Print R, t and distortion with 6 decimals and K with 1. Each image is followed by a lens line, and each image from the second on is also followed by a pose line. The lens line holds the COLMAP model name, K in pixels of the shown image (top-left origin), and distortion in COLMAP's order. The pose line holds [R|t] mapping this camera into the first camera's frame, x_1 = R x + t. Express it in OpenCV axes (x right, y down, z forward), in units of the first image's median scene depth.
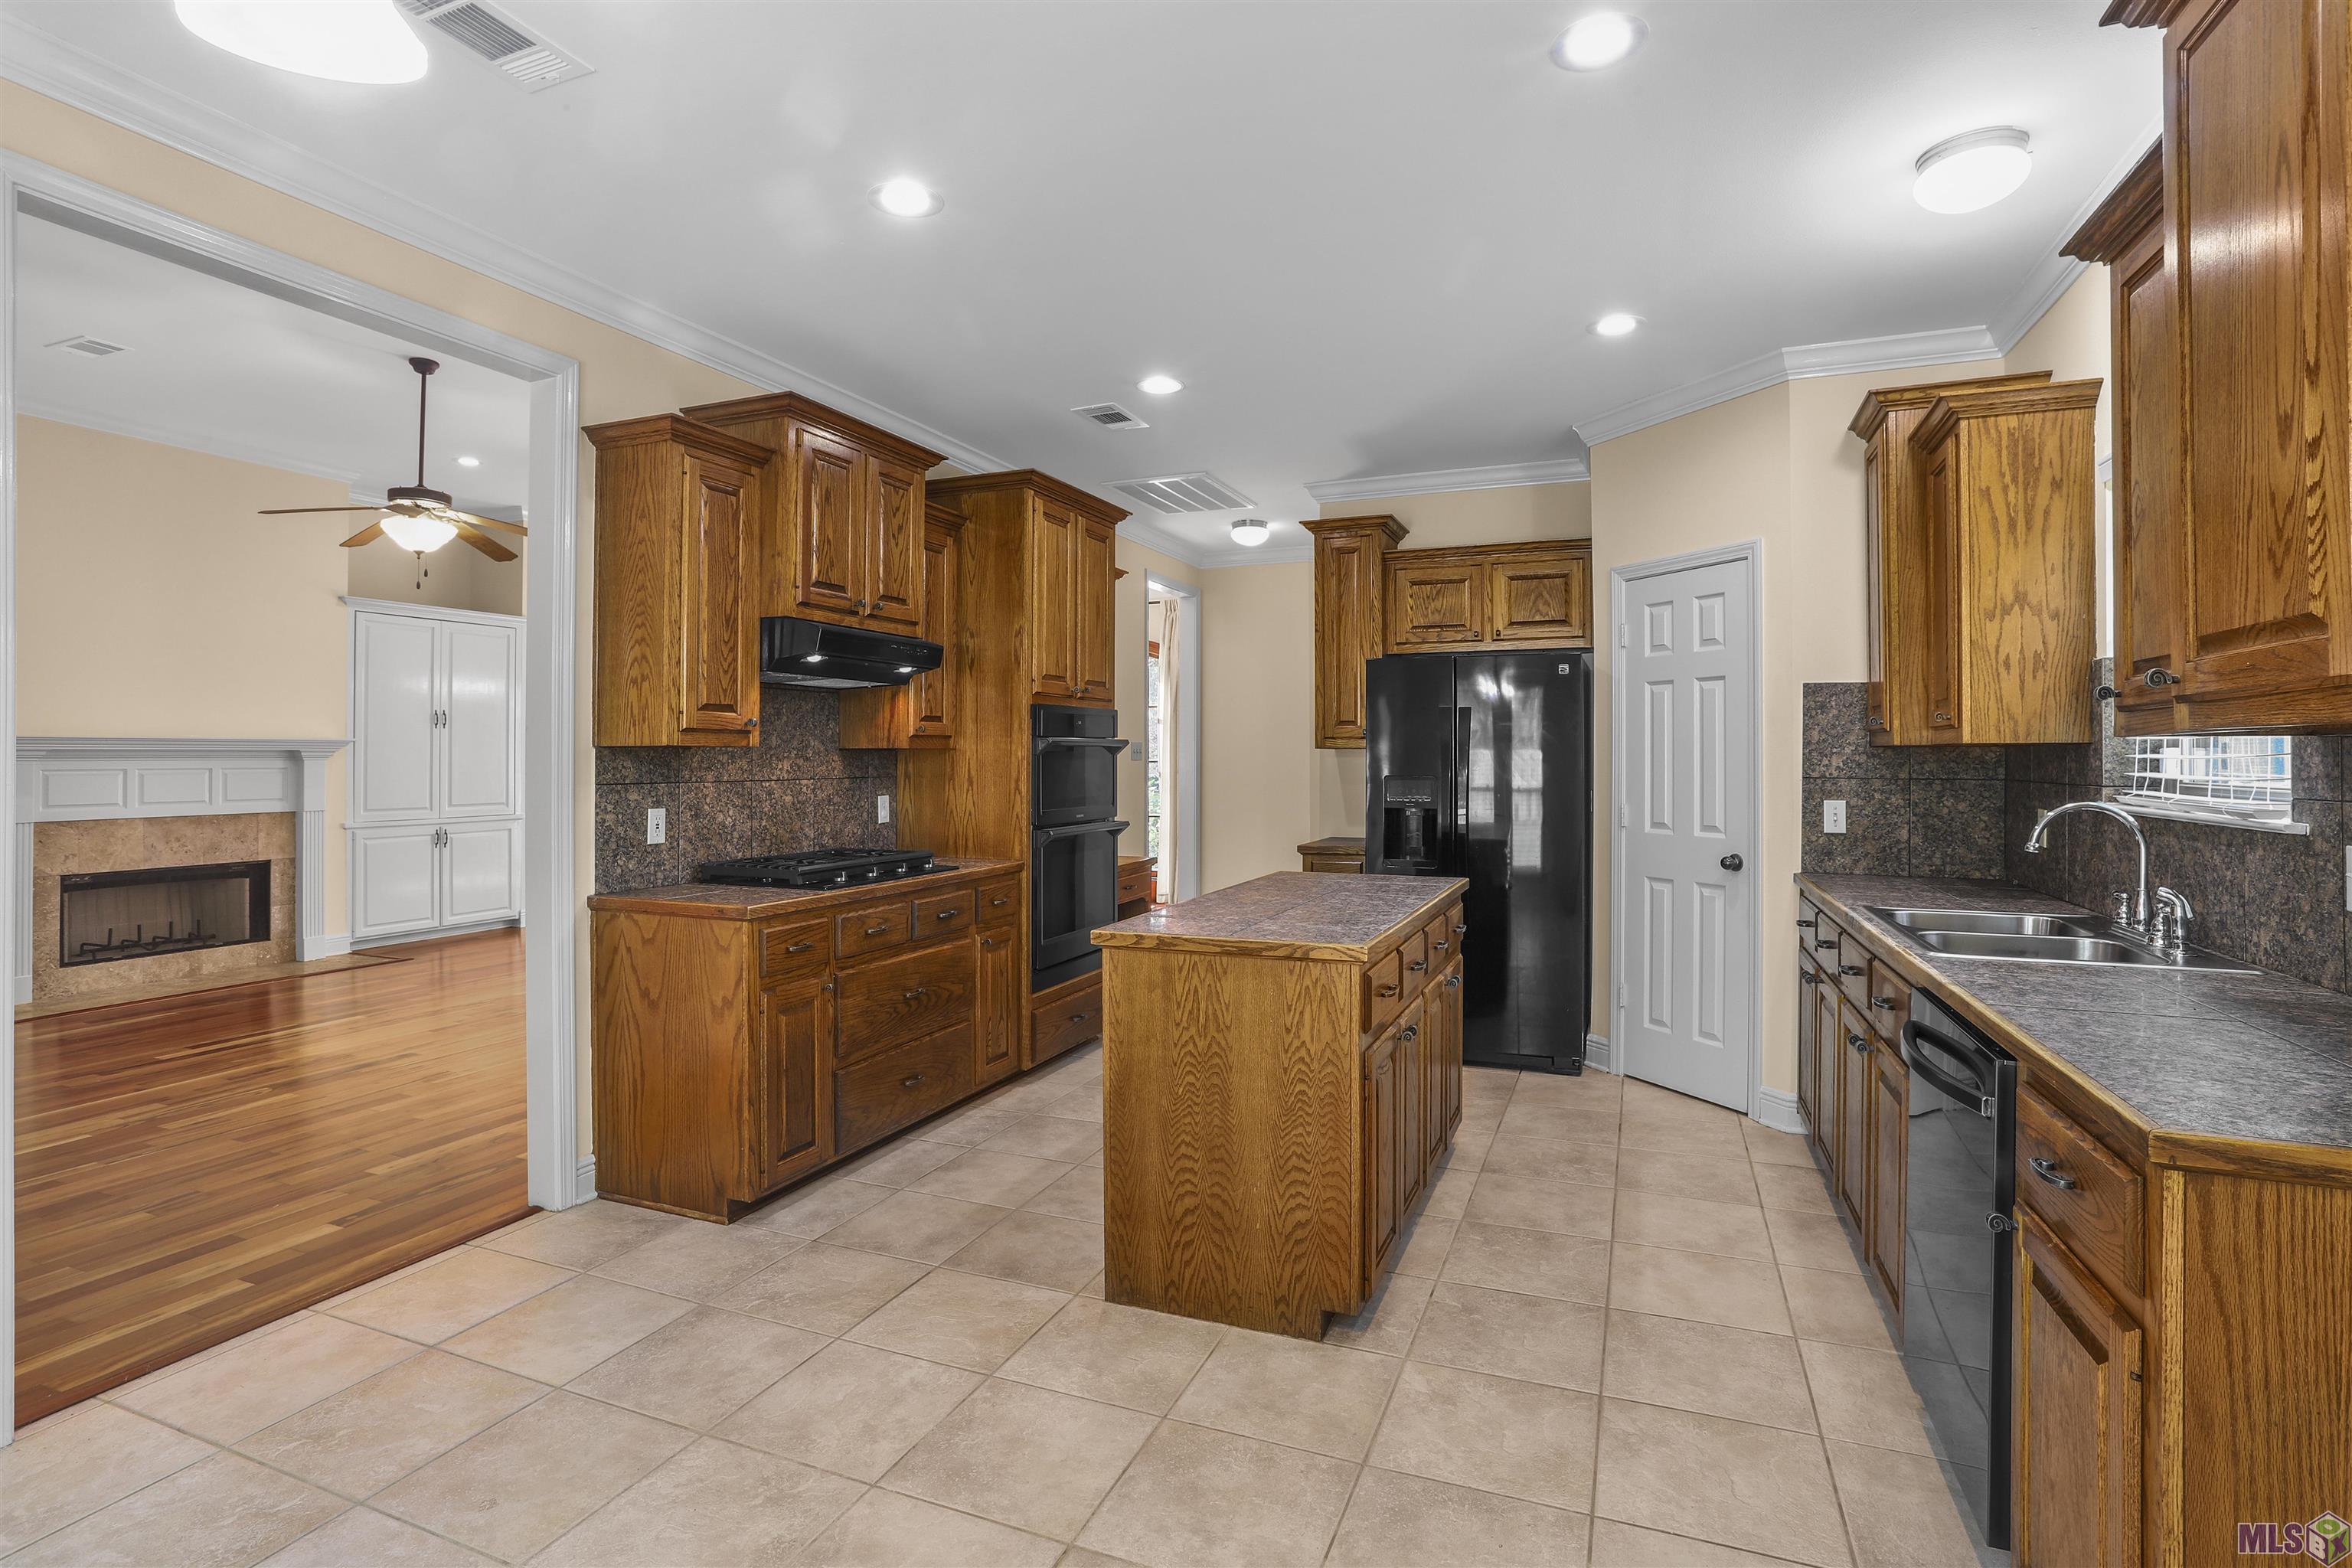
lens RADIAL K [[1148.3, 0, 1166.1], [0, 1148.3, 749.1], [0, 0, 1]] dist [-0.013245, 0.001525]
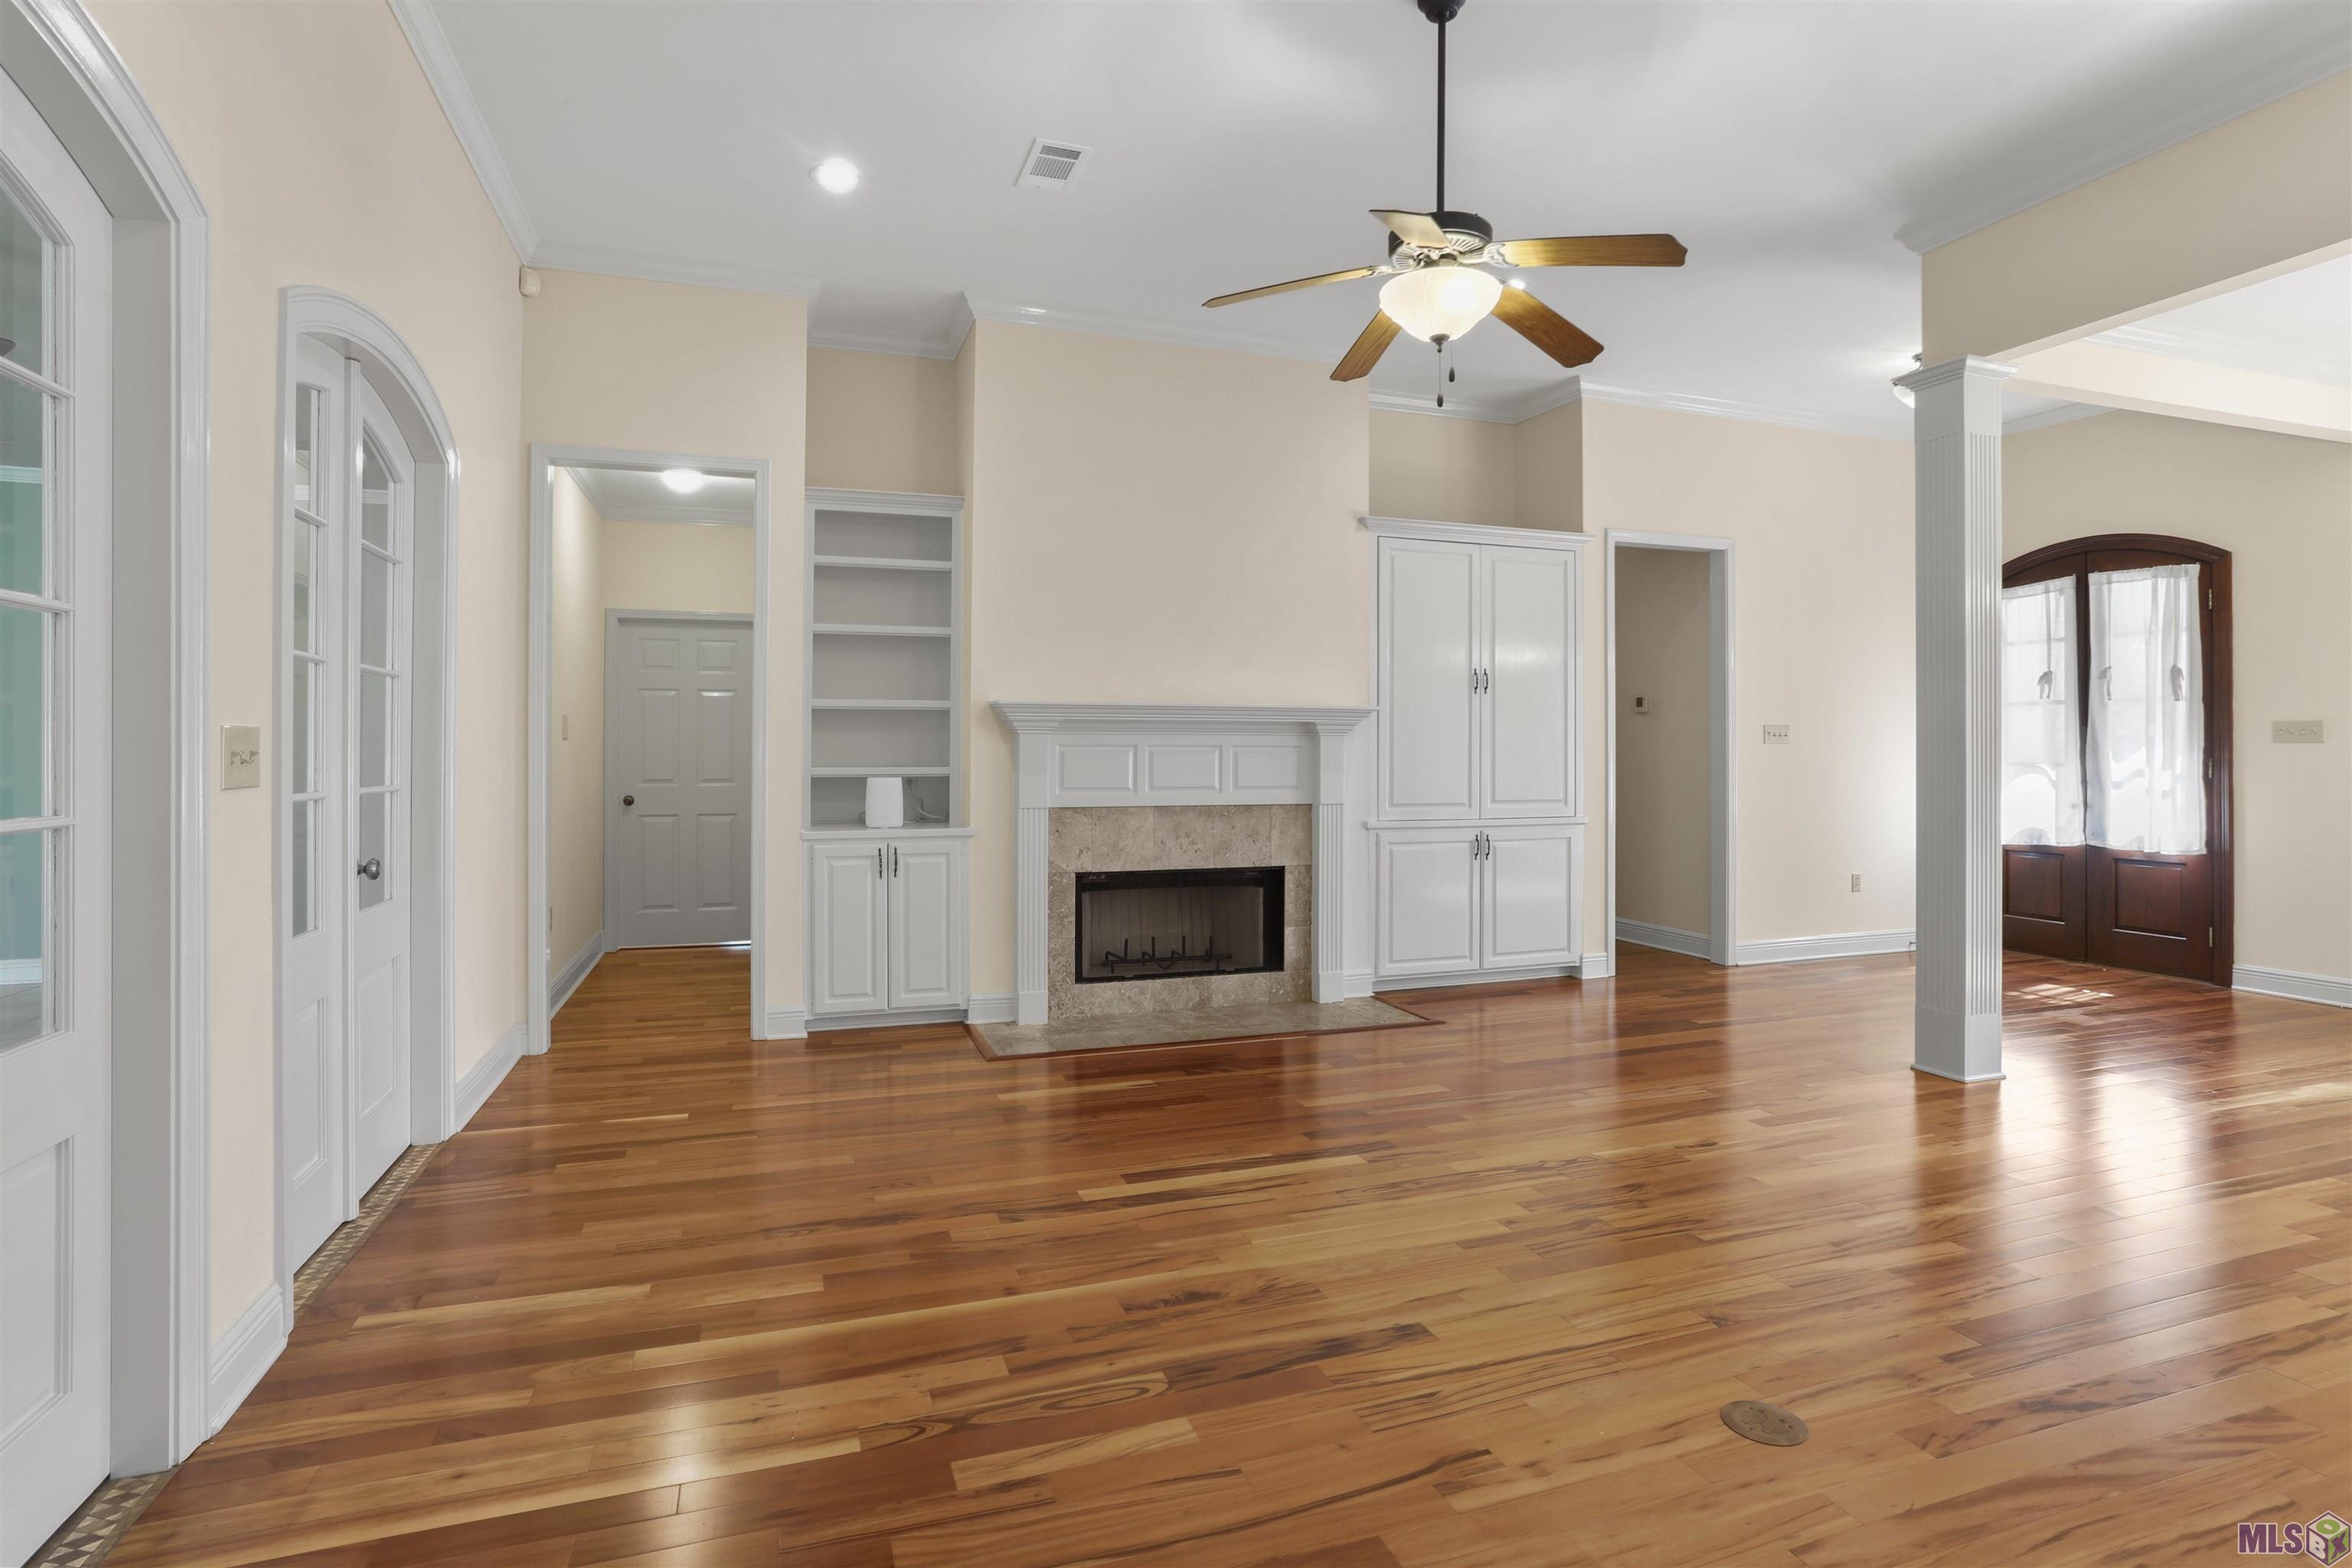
lens RADIAL K [[1148.3, 0, 1169.7], [0, 1148.3, 766.6], [0, 0, 1]] dist [-0.013245, 0.001525]
pose [[0.671184, 0.000984, -0.741290, -0.270206], [0.005110, 0.999969, 0.005954, 0.025964], [0.741273, -0.007784, 0.671159, 0.432307]]
